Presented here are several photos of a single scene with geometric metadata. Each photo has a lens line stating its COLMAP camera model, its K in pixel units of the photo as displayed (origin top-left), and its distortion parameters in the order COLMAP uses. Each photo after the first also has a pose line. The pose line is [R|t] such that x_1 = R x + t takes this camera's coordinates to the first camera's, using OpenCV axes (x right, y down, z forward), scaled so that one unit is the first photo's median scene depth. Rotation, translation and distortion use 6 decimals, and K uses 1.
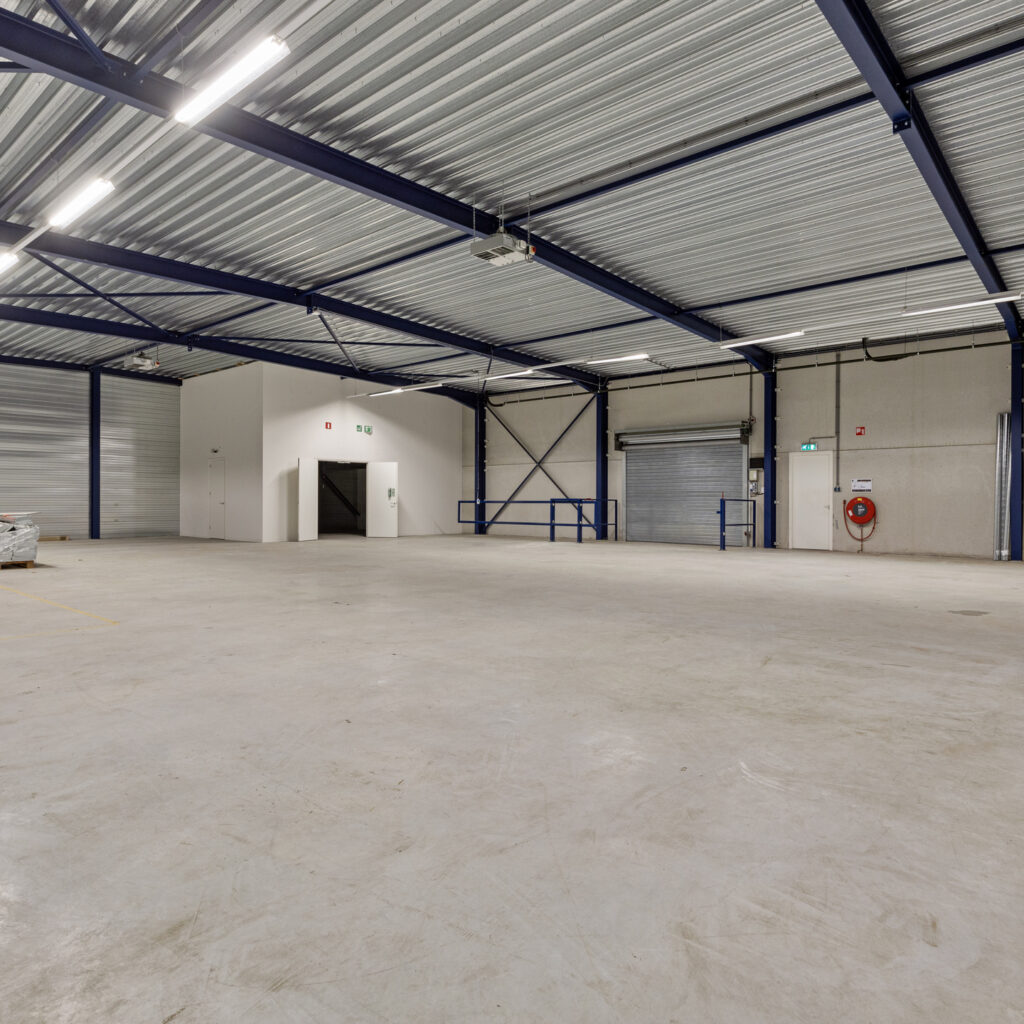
lens RADIAL K [[702.5, 0, 511.3], [0, 702.5, 511.7], [0, 0, 1]] dist [-0.007269, -0.001078]
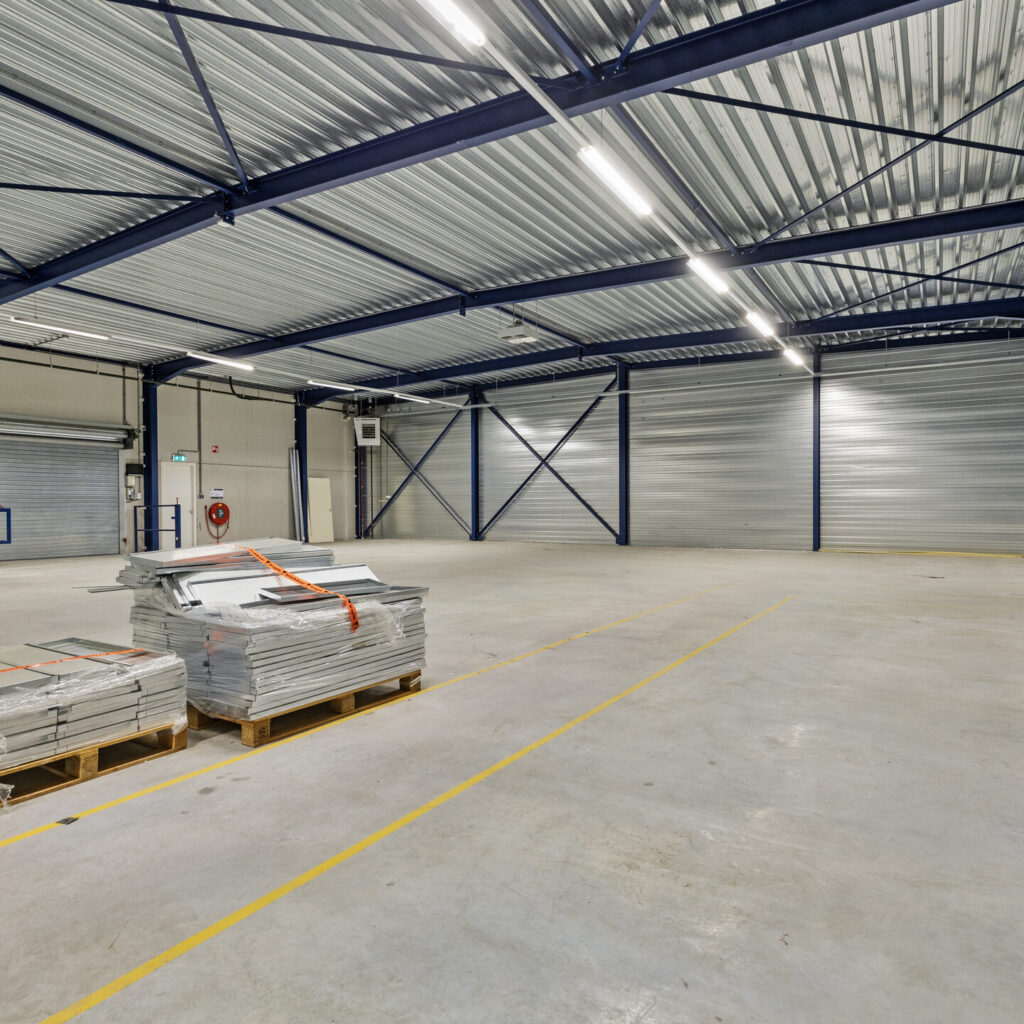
lens RADIAL K [[702.5, 0, 516.2], [0, 702.5, 510.1], [0, 0, 1]] dist [-0.007269, -0.001078]
pose [[-0.163600, -0.006817, 0.986503, -0.757033], [0.018735, 0.999774, 0.010016, -0.010089], [-0.986349, 0.020121, -0.163435, 0.645760]]
